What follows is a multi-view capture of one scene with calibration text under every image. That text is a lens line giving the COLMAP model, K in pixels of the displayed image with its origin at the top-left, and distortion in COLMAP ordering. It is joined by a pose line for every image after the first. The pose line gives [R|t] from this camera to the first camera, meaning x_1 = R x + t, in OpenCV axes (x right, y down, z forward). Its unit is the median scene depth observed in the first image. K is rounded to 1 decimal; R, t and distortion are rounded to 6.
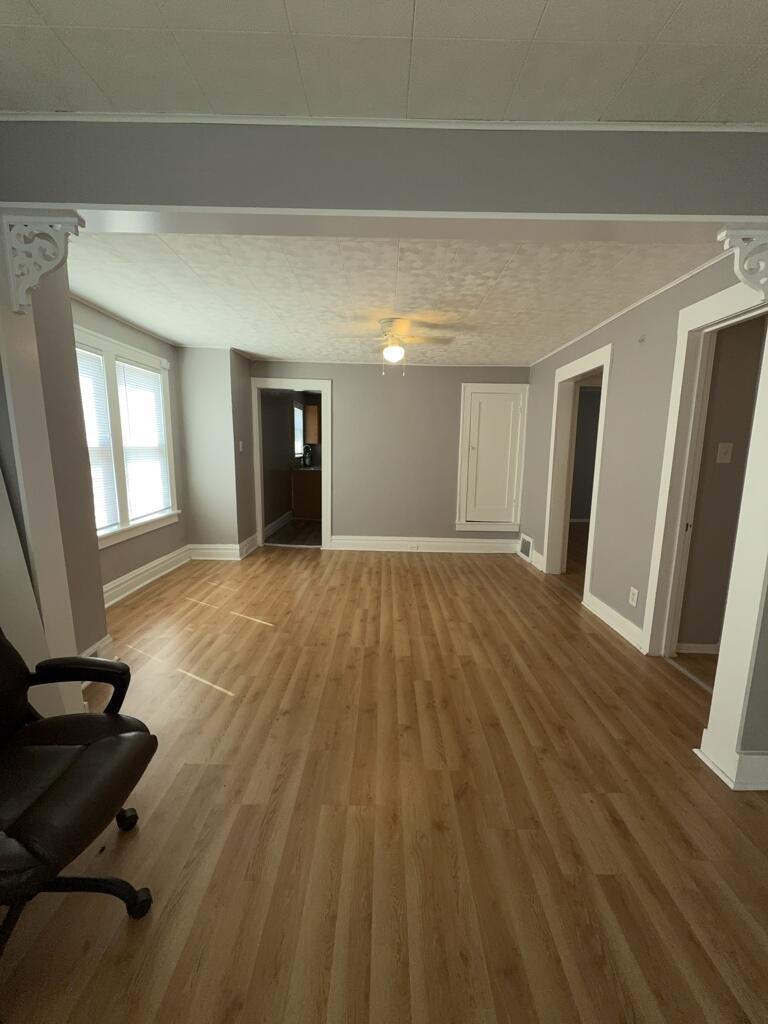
lens RADIAL K [[415.4, 0, 380.4], [0, 415.4, 513.8], [0, 0, 1]] dist [-0.000357, 0.000026]
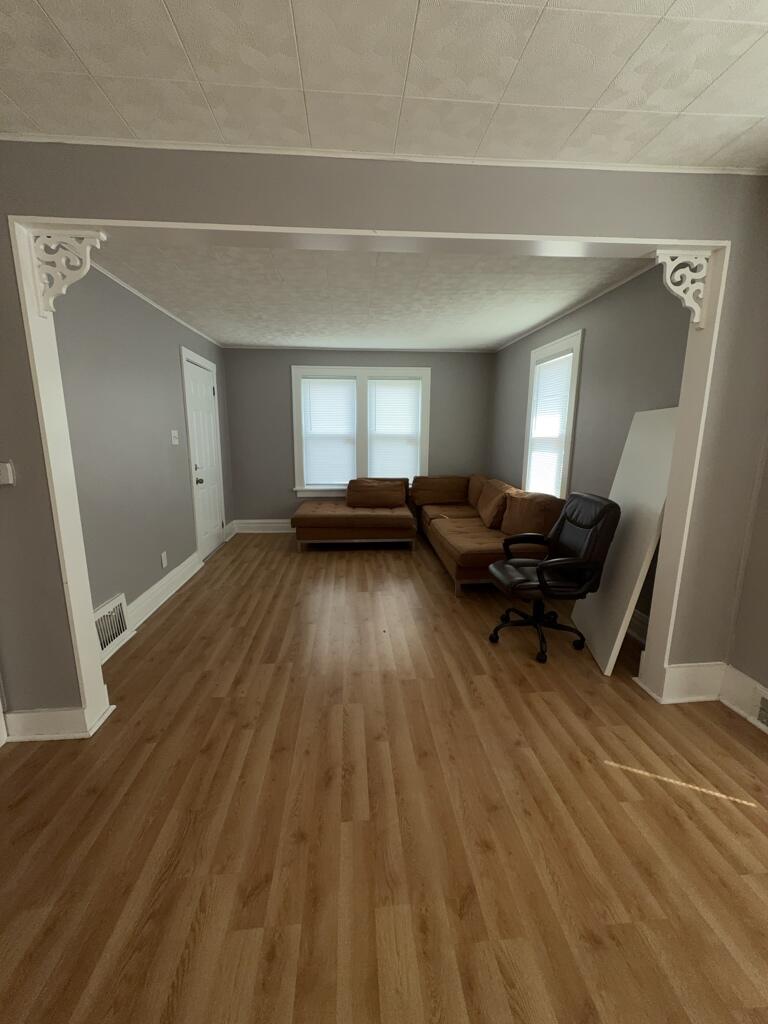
lens RADIAL K [[415.4, 0, 381.9], [0, 415.4, 513.2], [0, 0, 1]] dist [-0.000357, 0.000026]
pose [[-0.995899, 0.002715, -0.090432, 0.125798], [-0.028447, 0.939457, 0.341485, -0.245832], [0.085884, 0.342657, -0.935527, 1.530662]]
